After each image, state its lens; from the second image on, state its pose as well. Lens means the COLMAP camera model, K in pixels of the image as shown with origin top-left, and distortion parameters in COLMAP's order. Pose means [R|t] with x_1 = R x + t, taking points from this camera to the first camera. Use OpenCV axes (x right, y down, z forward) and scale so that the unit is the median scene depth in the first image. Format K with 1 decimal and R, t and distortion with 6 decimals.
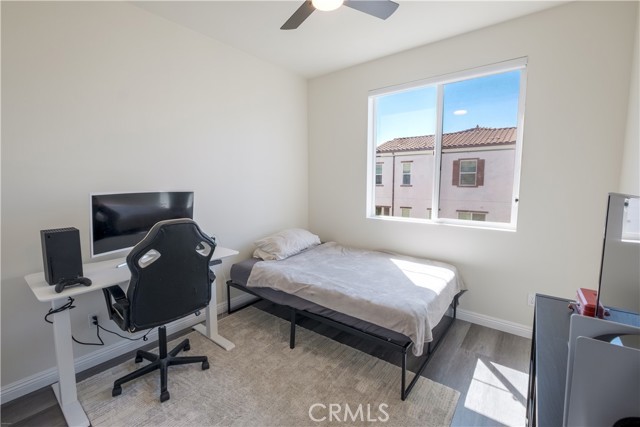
lens RADIAL K [[282.6, 0, 317.6], [0, 282.6, 209.1], [0, 0, 1]] dist [-0.002394, 0.000285]
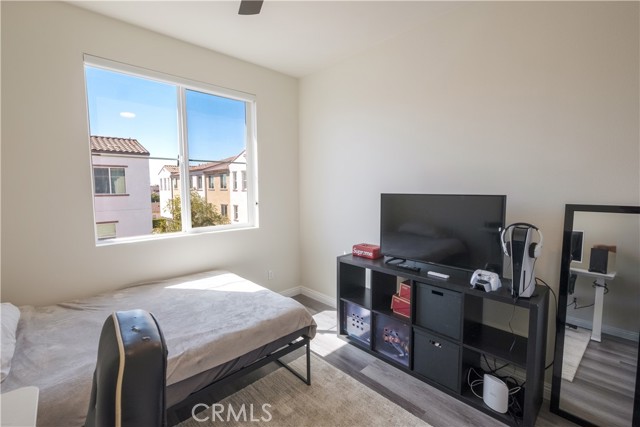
lens RADIAL K [[282.6, 0, 317.6], [0, 282.6, 209.1], [0, 0, 1]] dist [-0.002394, 0.000285]
pose [[0.151263, -0.076070, 0.985562, -0.509161], [0.110031, 0.992134, 0.059690, -0.050430], [-0.982350, 0.099414, 0.158444, 0.501987]]
